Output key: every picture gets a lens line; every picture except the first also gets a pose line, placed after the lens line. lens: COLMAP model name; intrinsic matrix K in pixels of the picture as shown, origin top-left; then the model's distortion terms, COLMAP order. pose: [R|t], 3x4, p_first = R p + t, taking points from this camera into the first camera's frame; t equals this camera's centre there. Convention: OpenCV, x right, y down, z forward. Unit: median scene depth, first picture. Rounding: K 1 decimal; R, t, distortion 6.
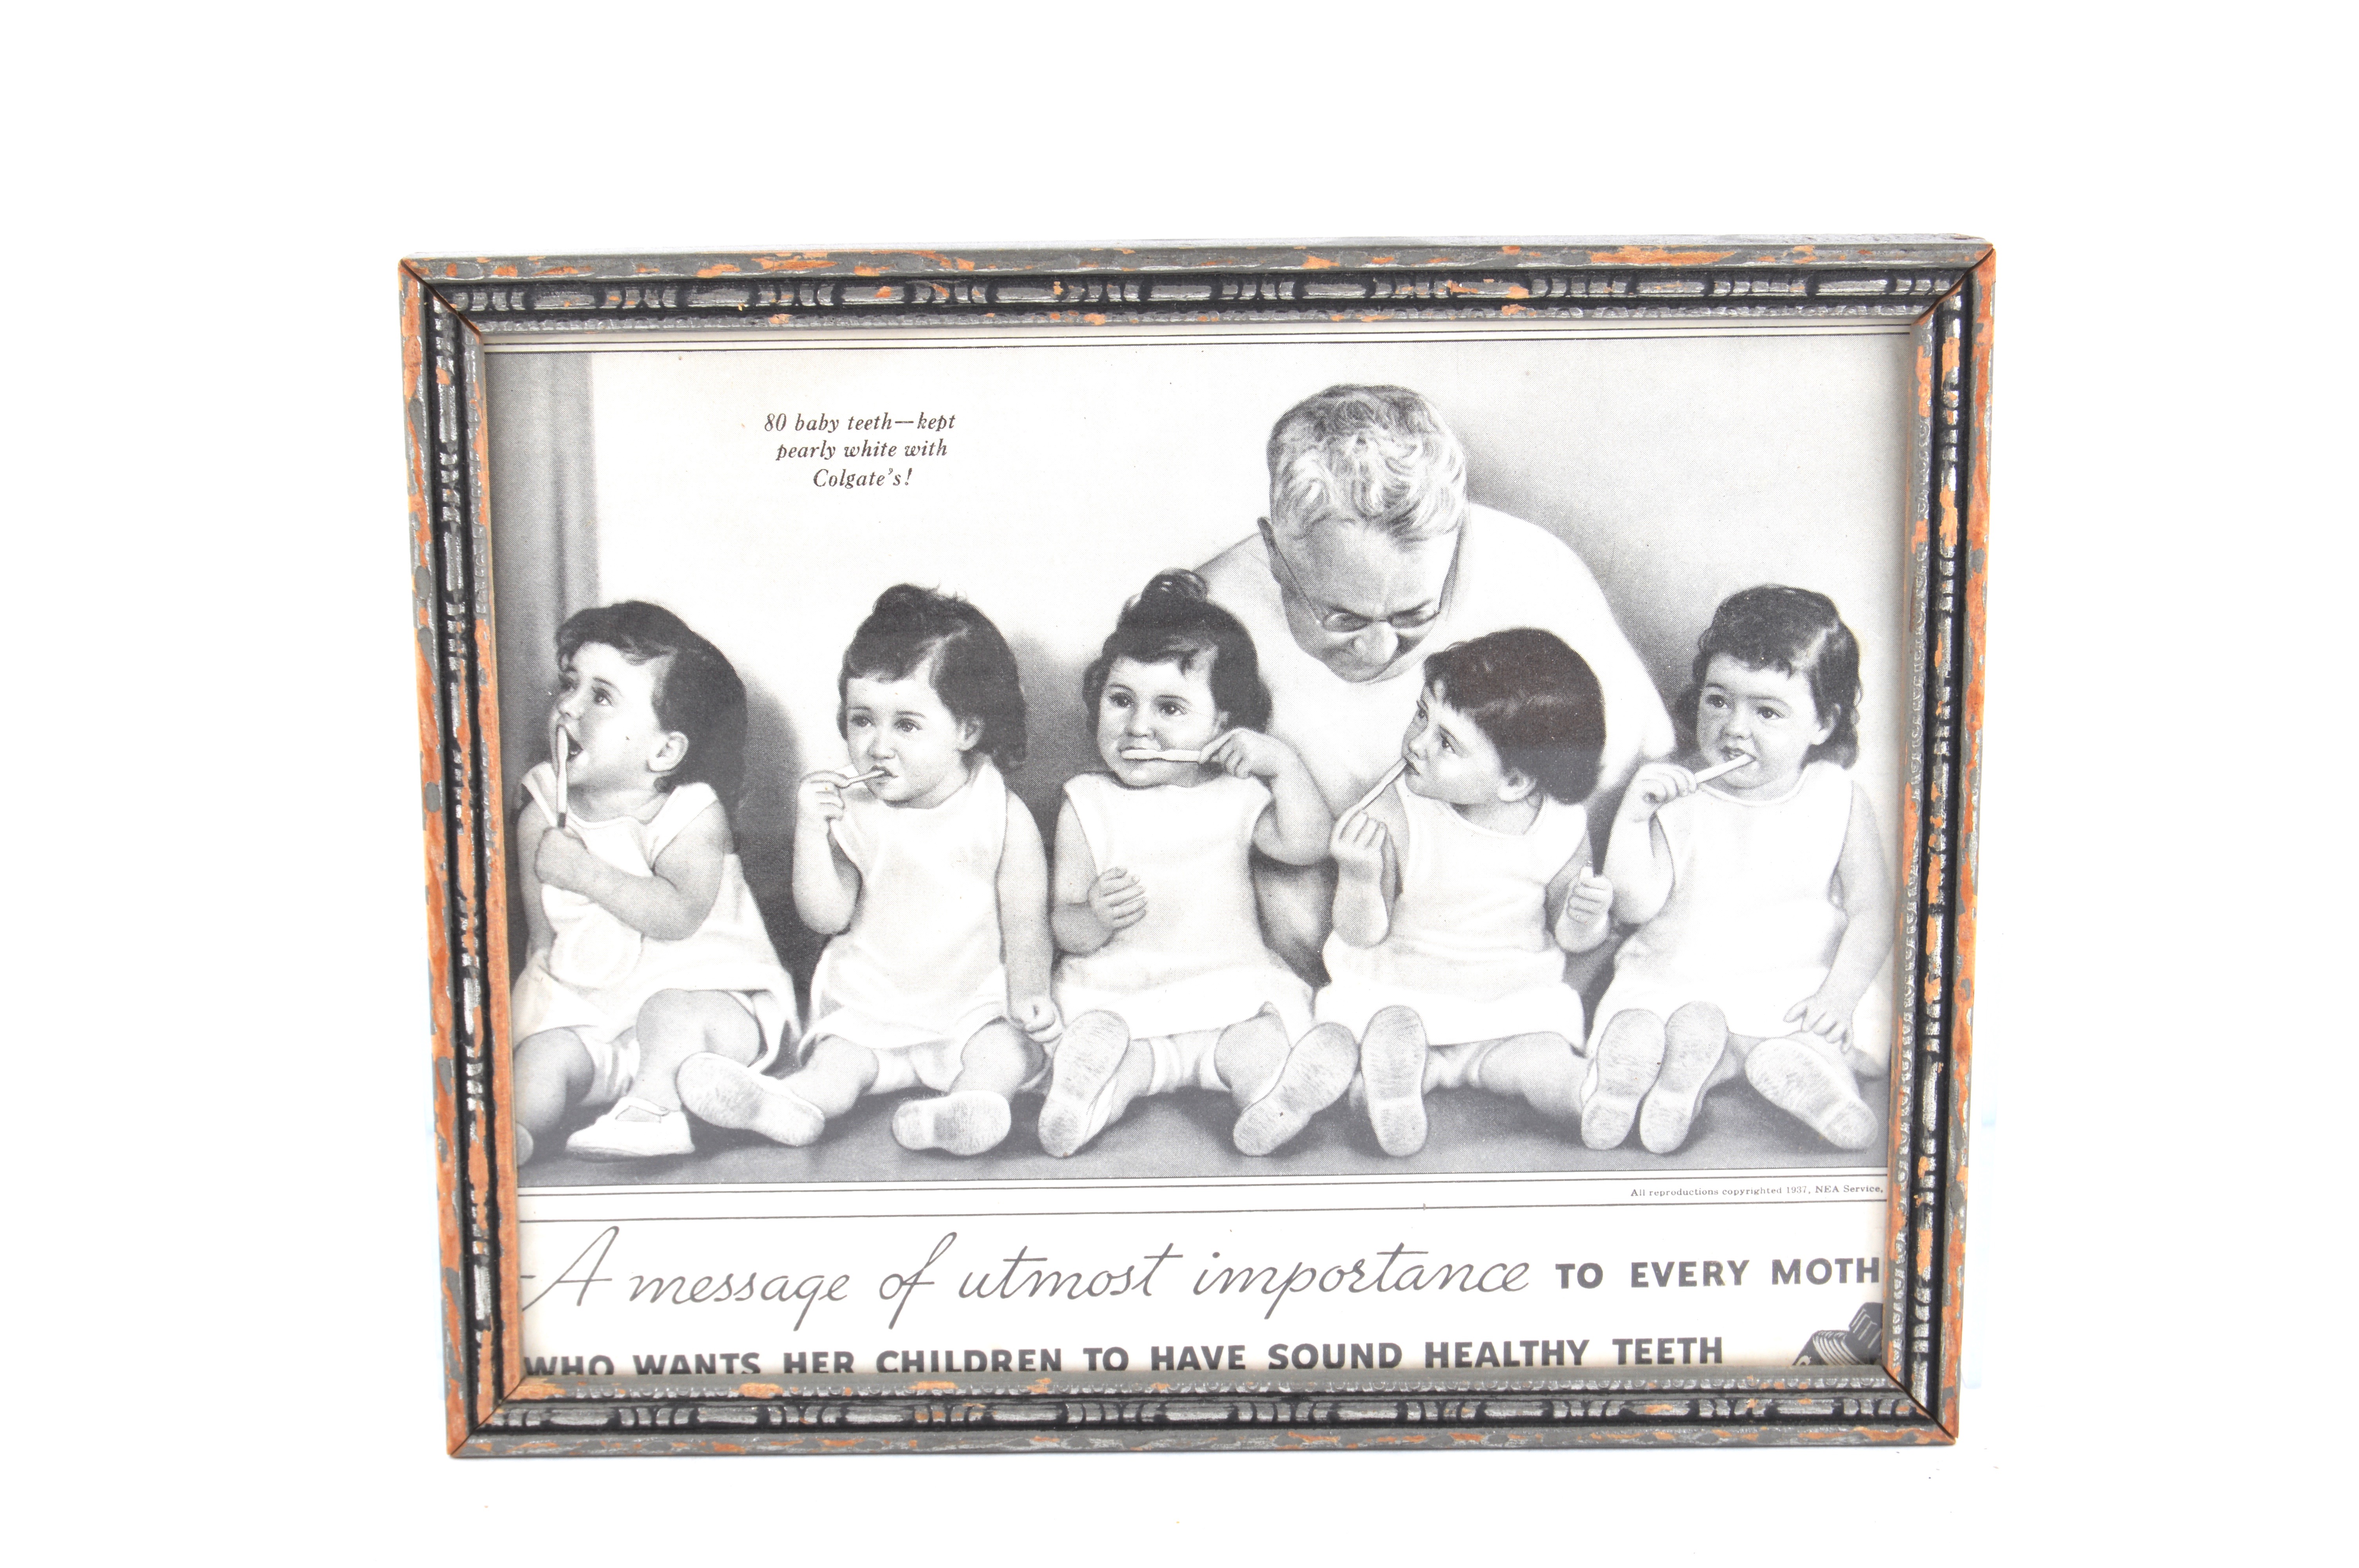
lens RADIAL K [[5422.7, 0, 1182.0], [0, 5422.7, 784.2], [0, 0, 1]] dist [-0.017116, 0.000000]
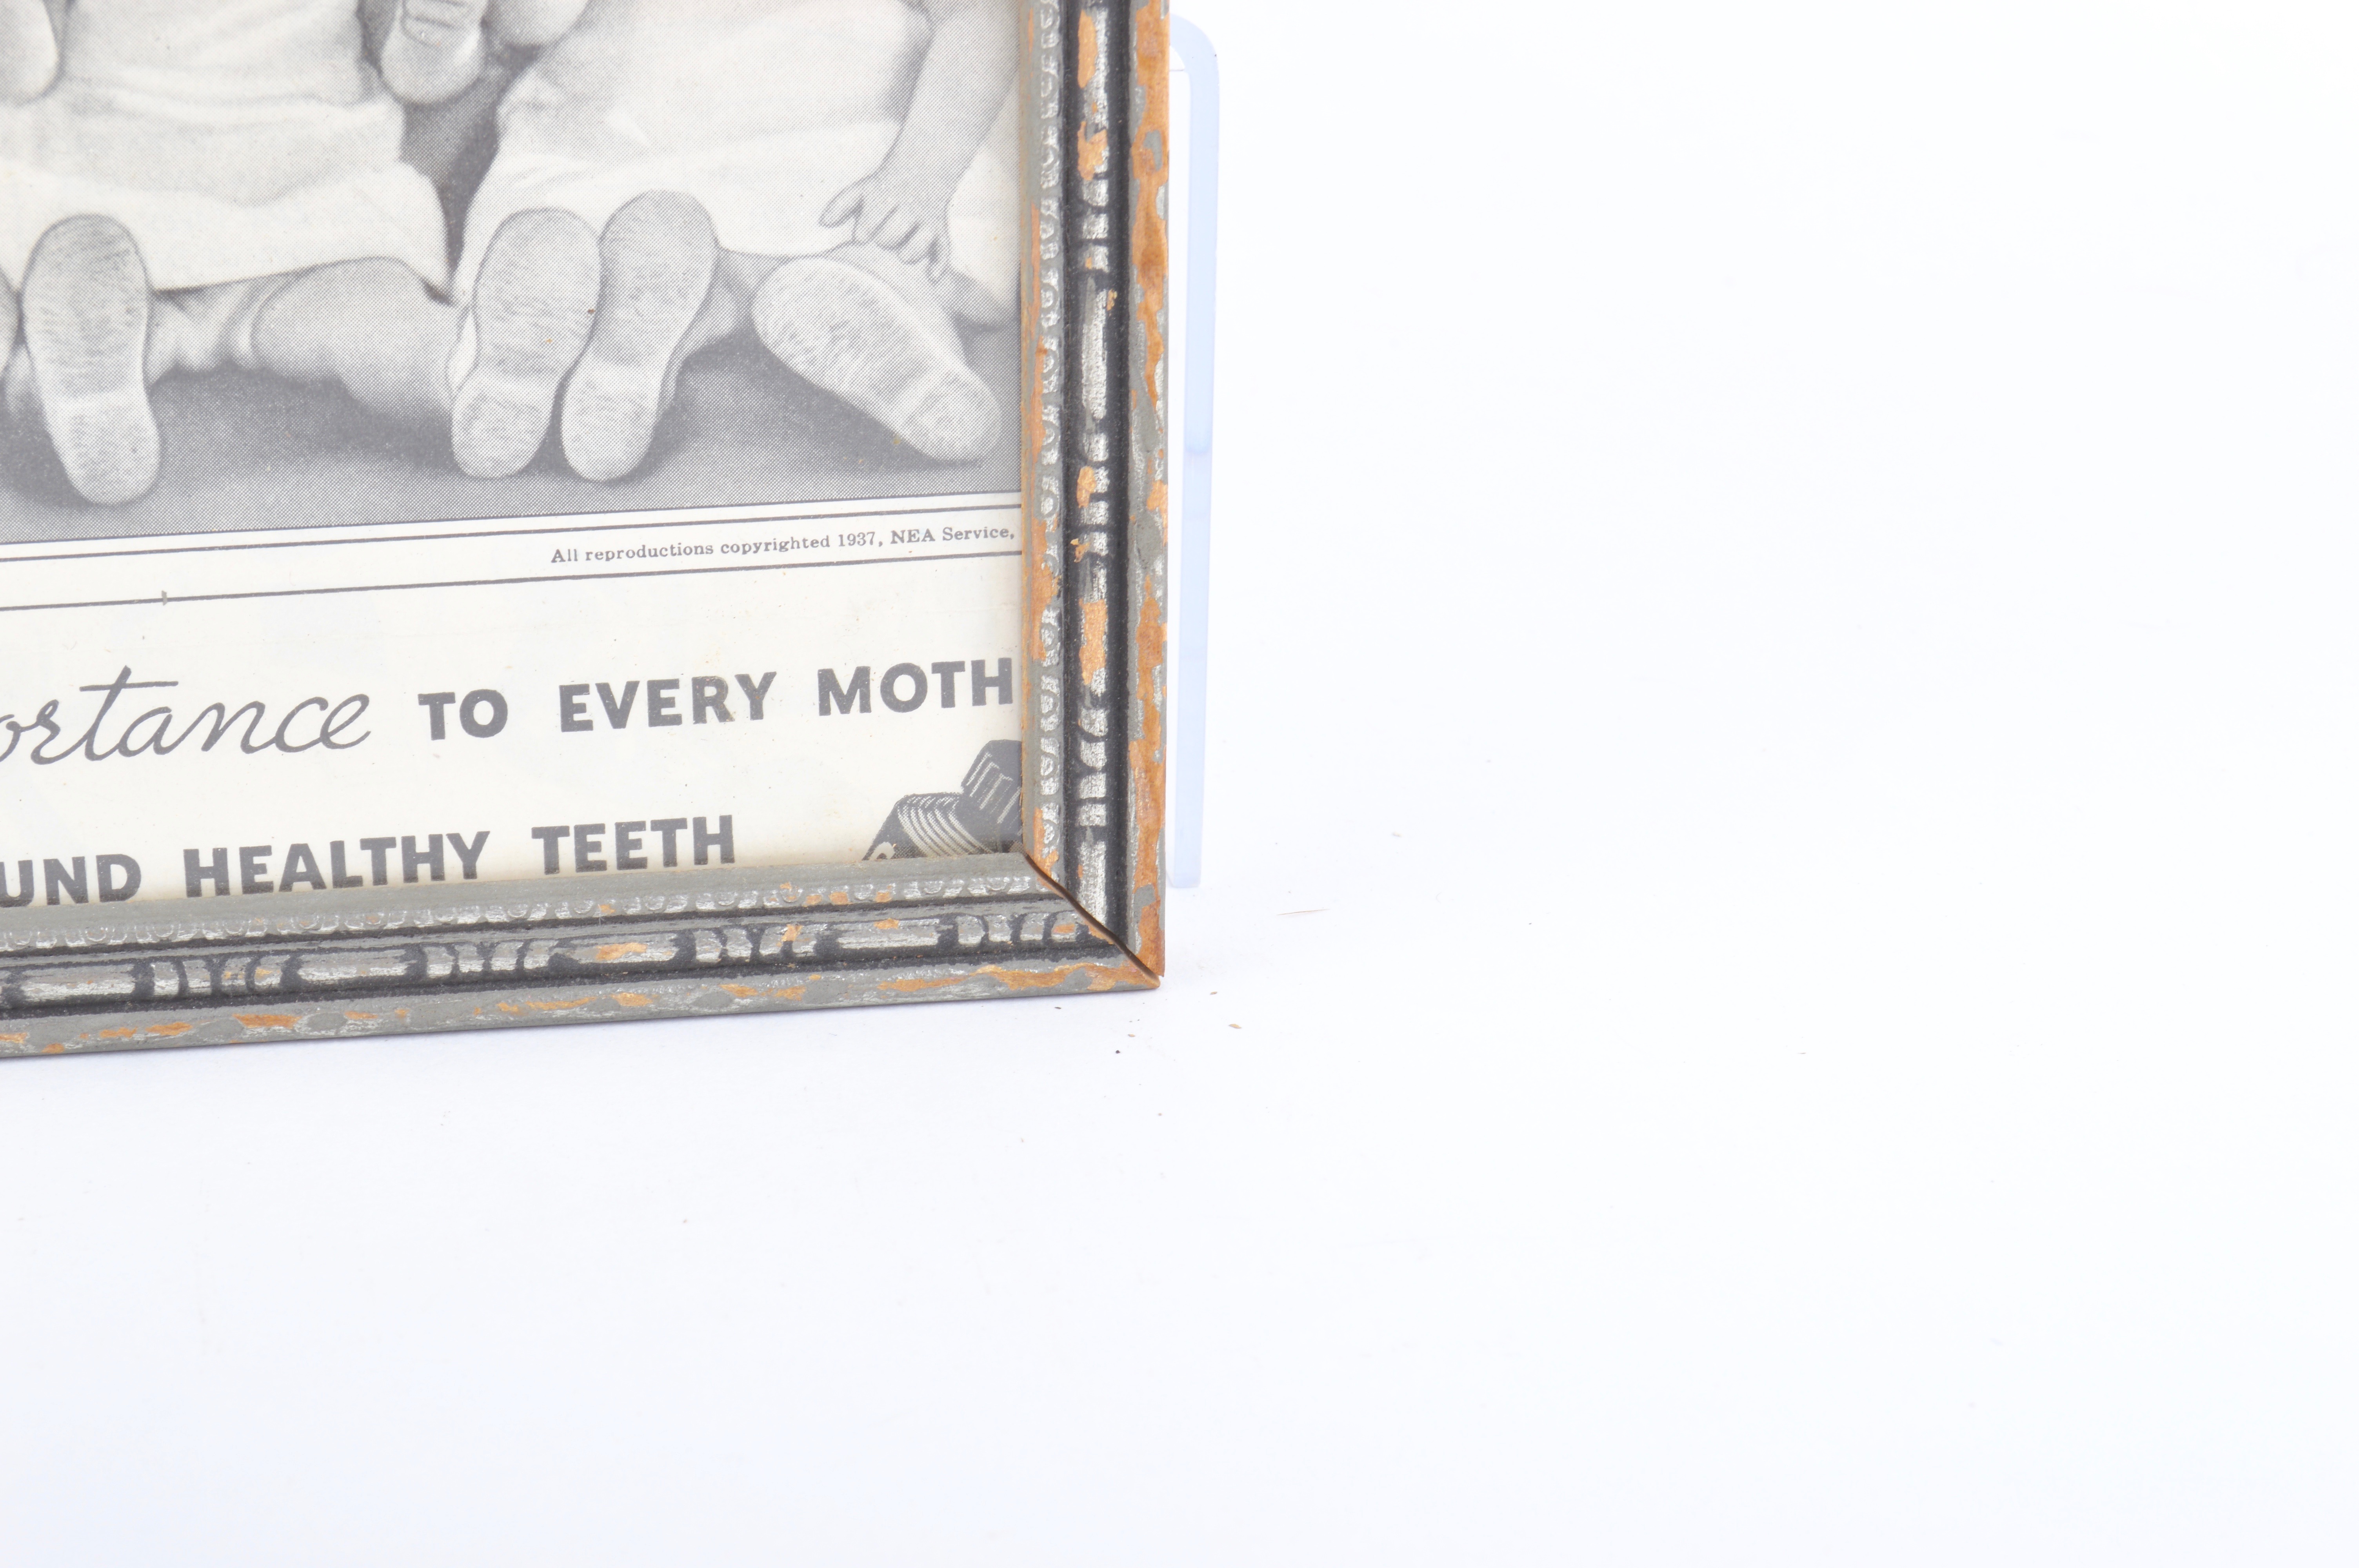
lens RADIAL K [[5422.7, 0, 1179.6], [0, 5422.7, 784.5], [0, 0, 1]] dist [-0.017116, 0.000000]
pose [[0.986737, -0.045508, 0.155816, 0.059562], [0.032001, 0.995596, 0.088119, 0.052616], [-0.159140, -0.081964, 0.983848, 0.458604]]
